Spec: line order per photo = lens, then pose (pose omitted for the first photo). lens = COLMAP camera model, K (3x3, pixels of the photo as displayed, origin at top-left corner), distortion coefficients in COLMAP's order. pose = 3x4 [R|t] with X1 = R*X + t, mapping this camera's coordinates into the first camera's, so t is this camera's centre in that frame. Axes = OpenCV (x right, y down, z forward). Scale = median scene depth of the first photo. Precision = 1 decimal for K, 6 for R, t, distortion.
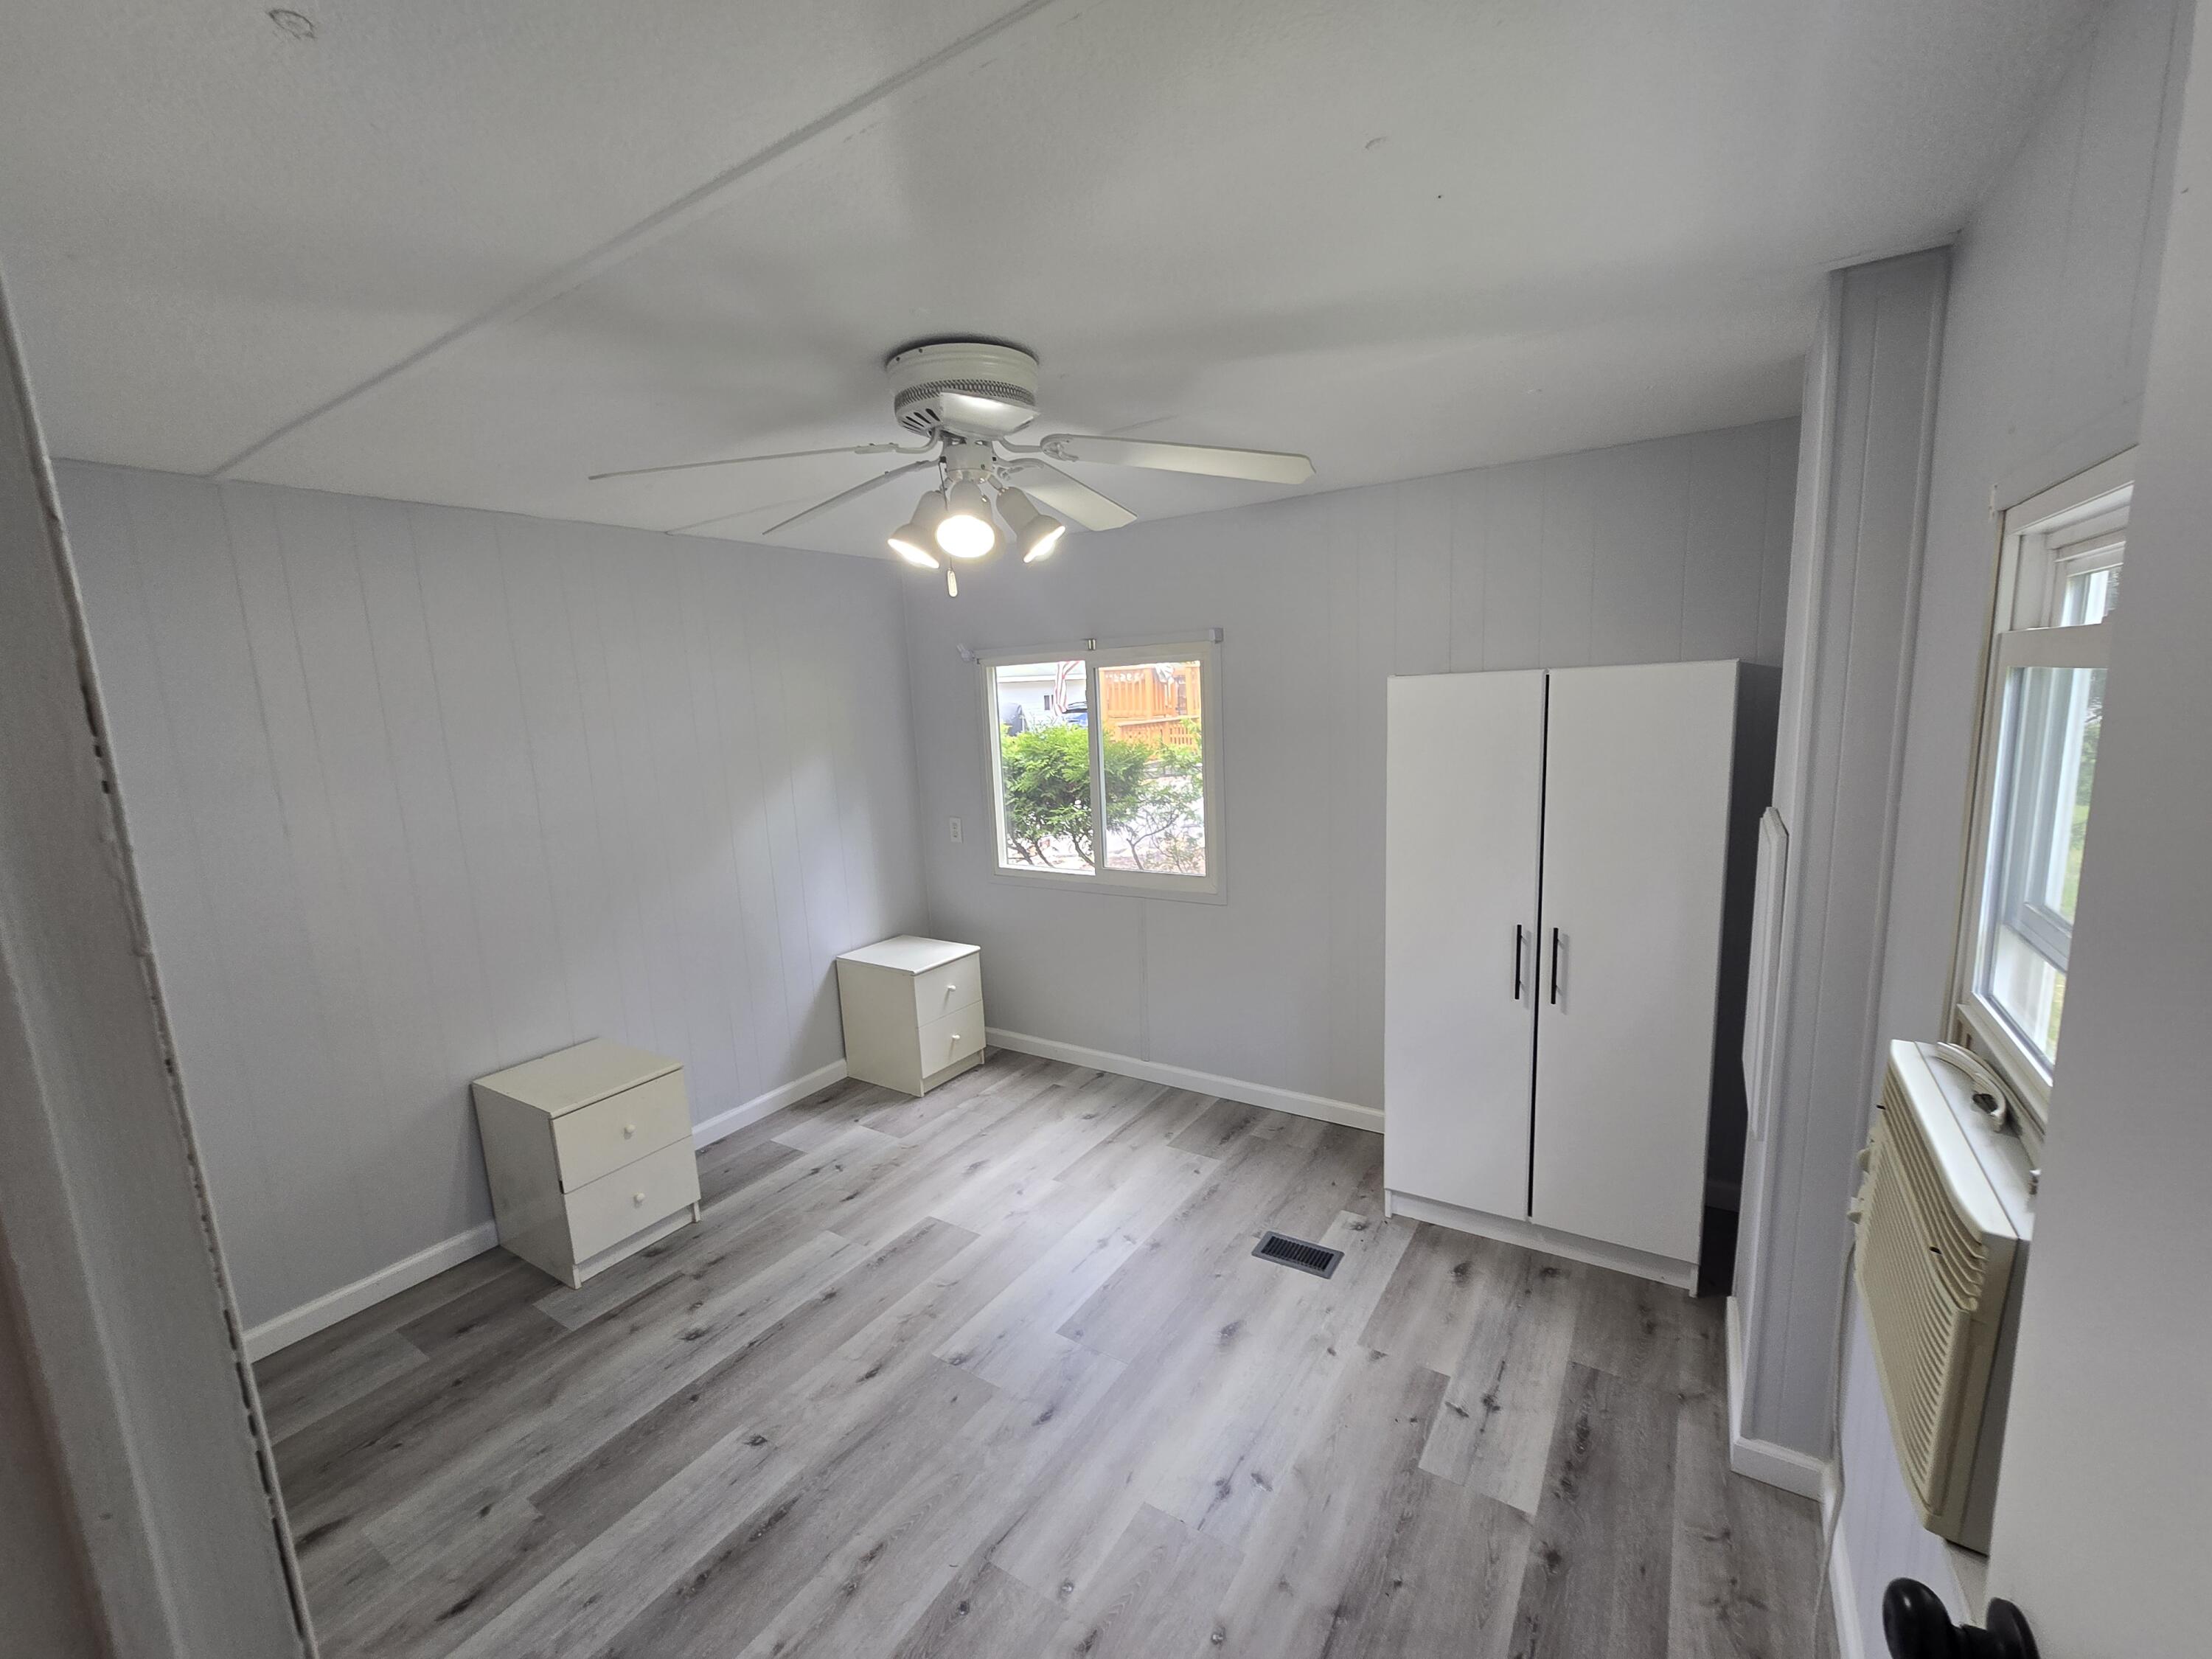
lens RADIAL K [[914.2, 0, 1104.6], [0, 914.2, 844.4], [0, 0, 1]] dist [-0.005757, 0.000308]
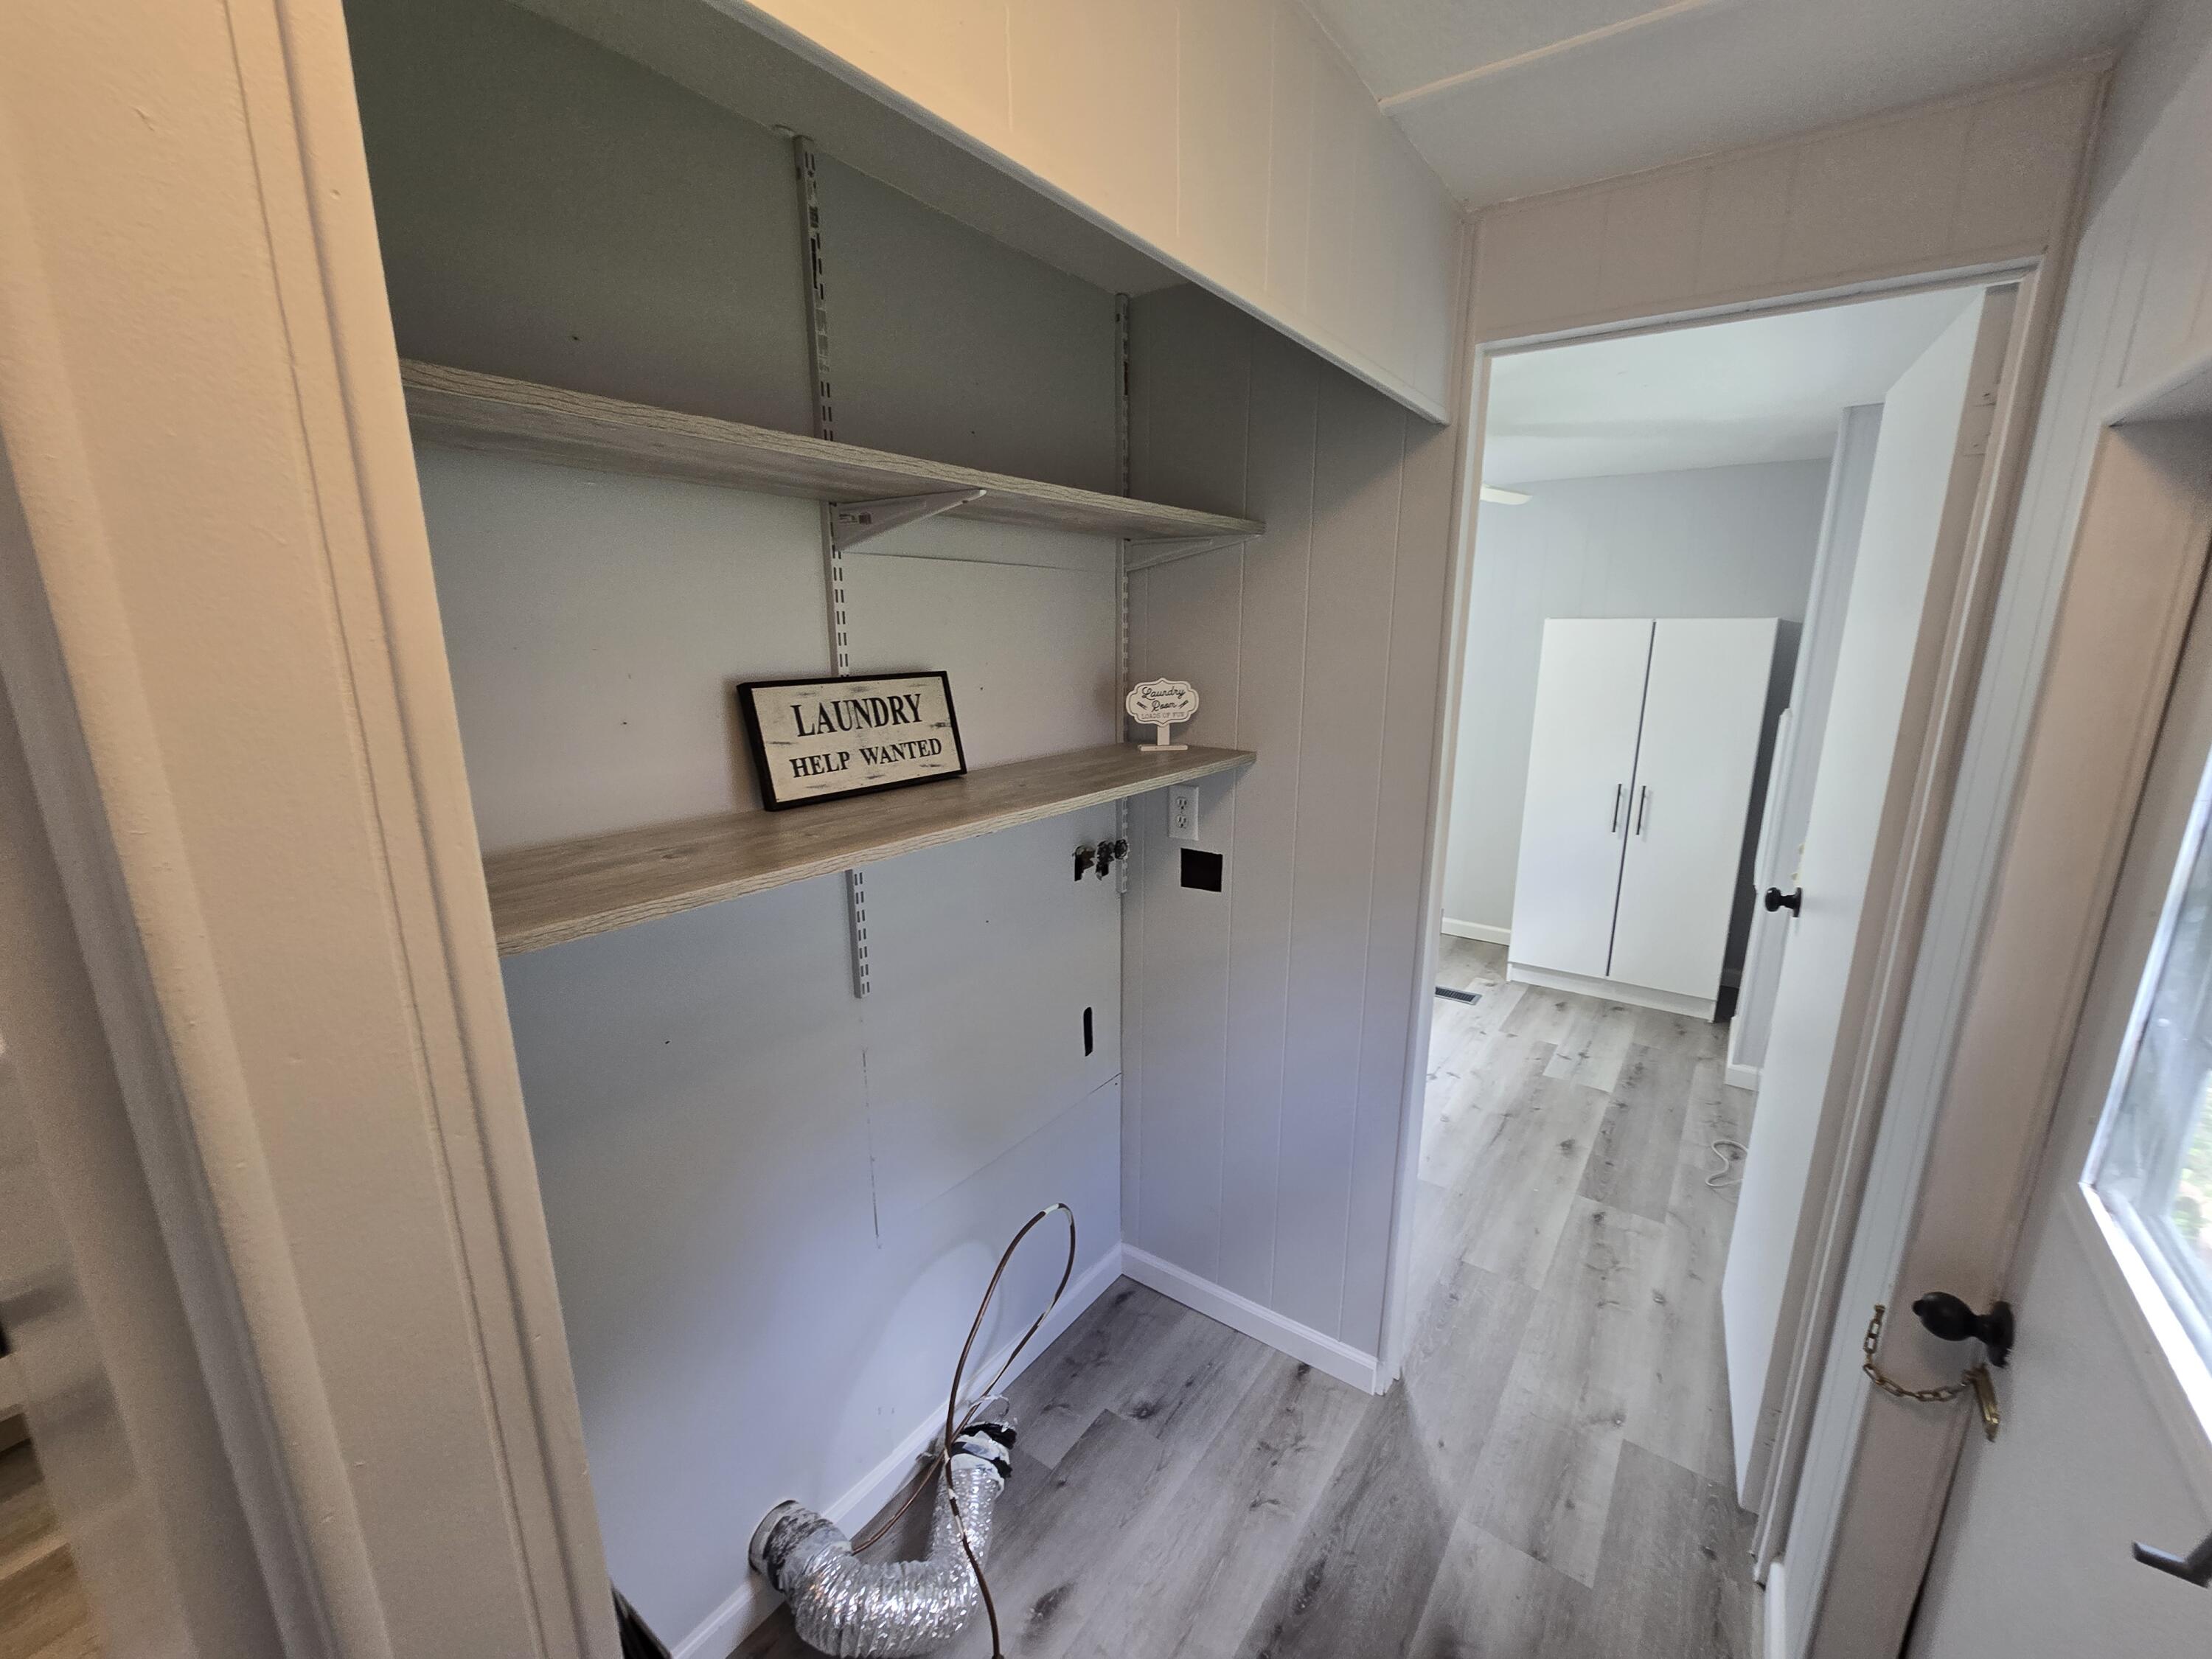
lens RADIAL K [[914.2, 0, 1104.6], [0, 914.2, 844.4], [0, 0, 1]] dist [-0.005757, 0.000308]
pose [[0.997901, 0.053389, -0.036662, -0.402242], [-0.050533, 0.995915, 0.074833, 0.132477], [0.040507, -0.072823, 0.996522, -0.663227]]
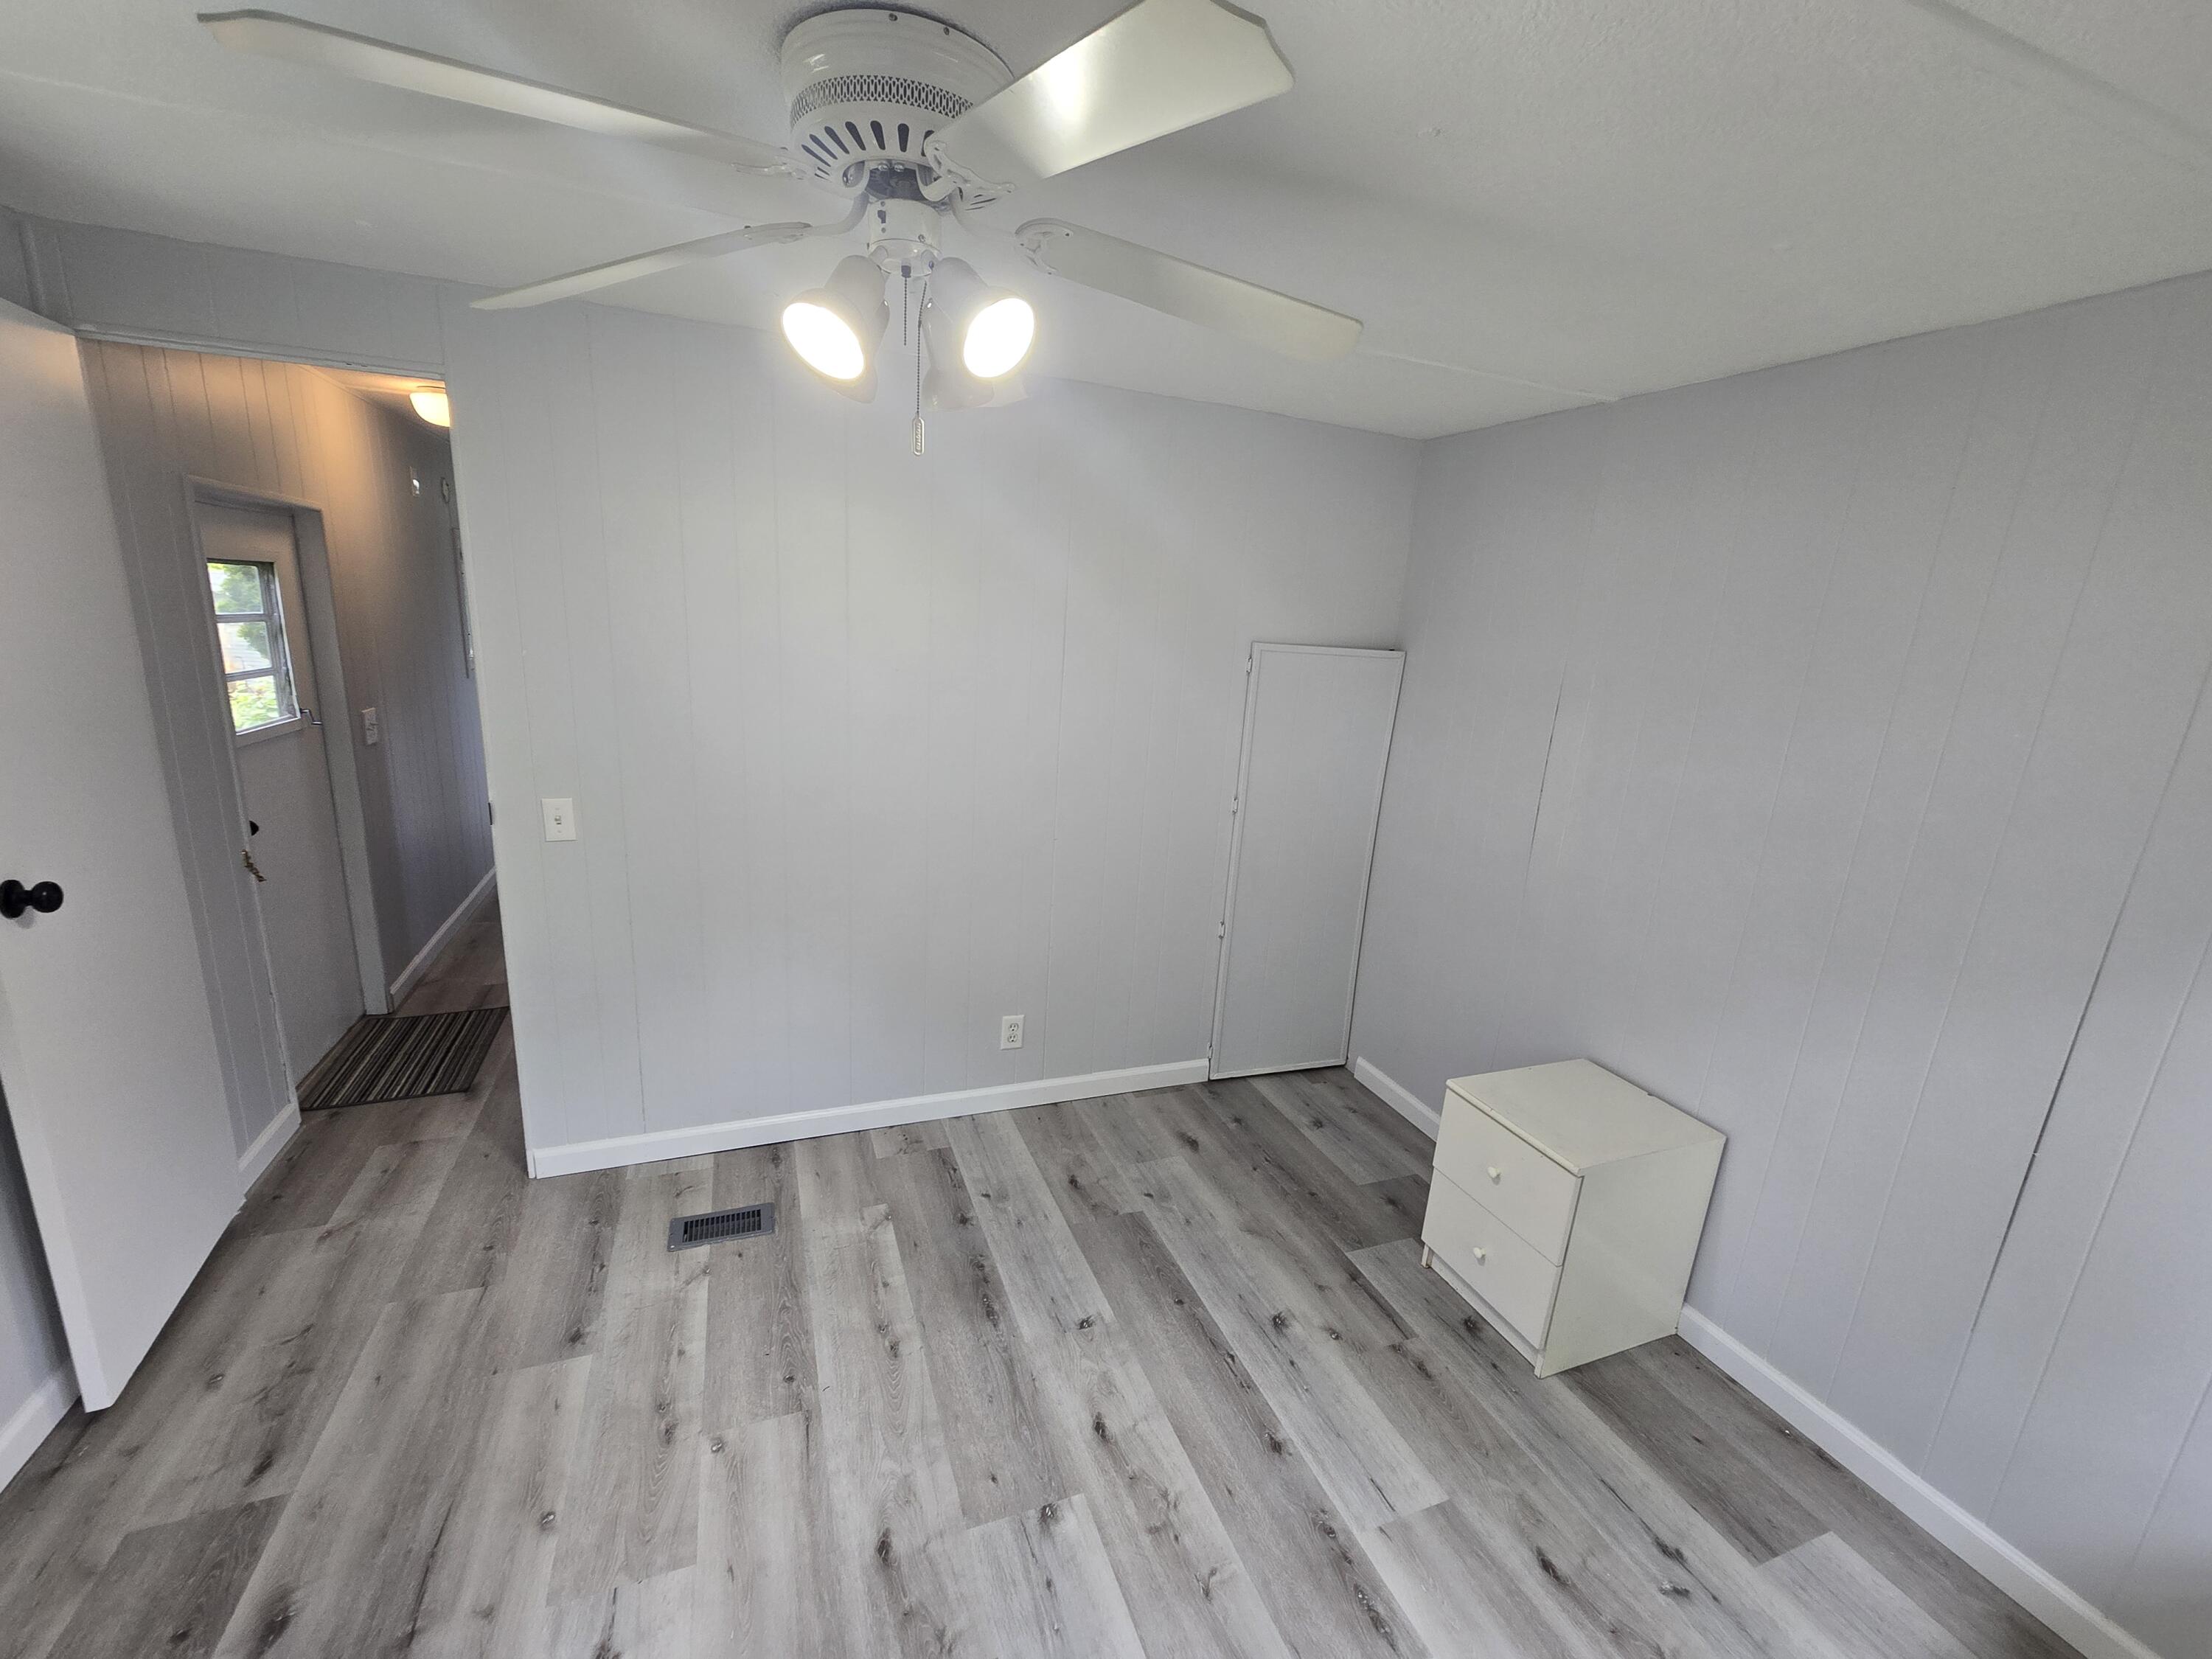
lens RADIAL K [[914.2, 0, 1104.6], [0, 914.2, 844.4], [0, 0, 1]] dist [-0.005757, 0.000308]
pose [[-0.584542, 0.204920, -0.785059, 0.293941], [-0.173066, 0.913822, 0.367393, -0.219706], [0.792690, 0.350624, -0.498703, 1.261476]]
